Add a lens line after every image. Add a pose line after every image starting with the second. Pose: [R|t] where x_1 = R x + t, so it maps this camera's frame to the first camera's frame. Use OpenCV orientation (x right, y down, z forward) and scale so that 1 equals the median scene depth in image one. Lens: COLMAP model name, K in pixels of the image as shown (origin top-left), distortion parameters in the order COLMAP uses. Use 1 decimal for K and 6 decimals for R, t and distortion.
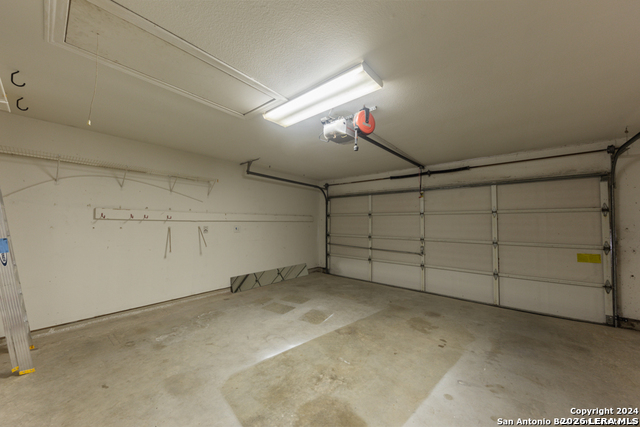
lens RADIAL K [[231.0, 0, 319.3], [0, 231.0, 215.5], [0, 0, 1]] dist [-0.000006, -0.000249]
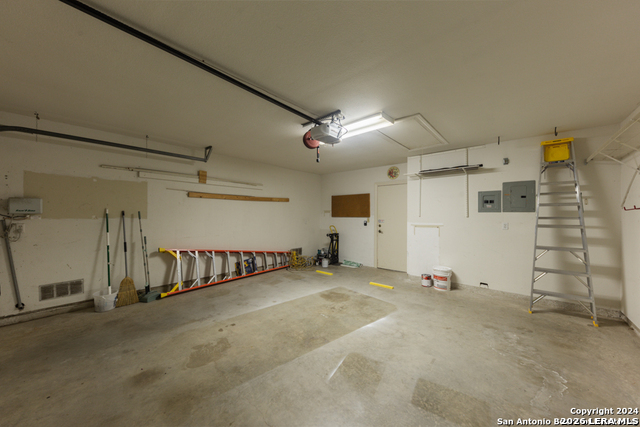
lens RADIAL K [[231.0, 0, 320.7], [0, 231.0, 214.9], [0, 0, 1]] dist [-0.000006, -0.000249]
pose [[-0.999730, -0.011258, 0.020344, 0.095011], [-0.011841, 0.999517, -0.028739, 0.071989], [-0.020011, -0.028973, -0.999380, 2.060392]]
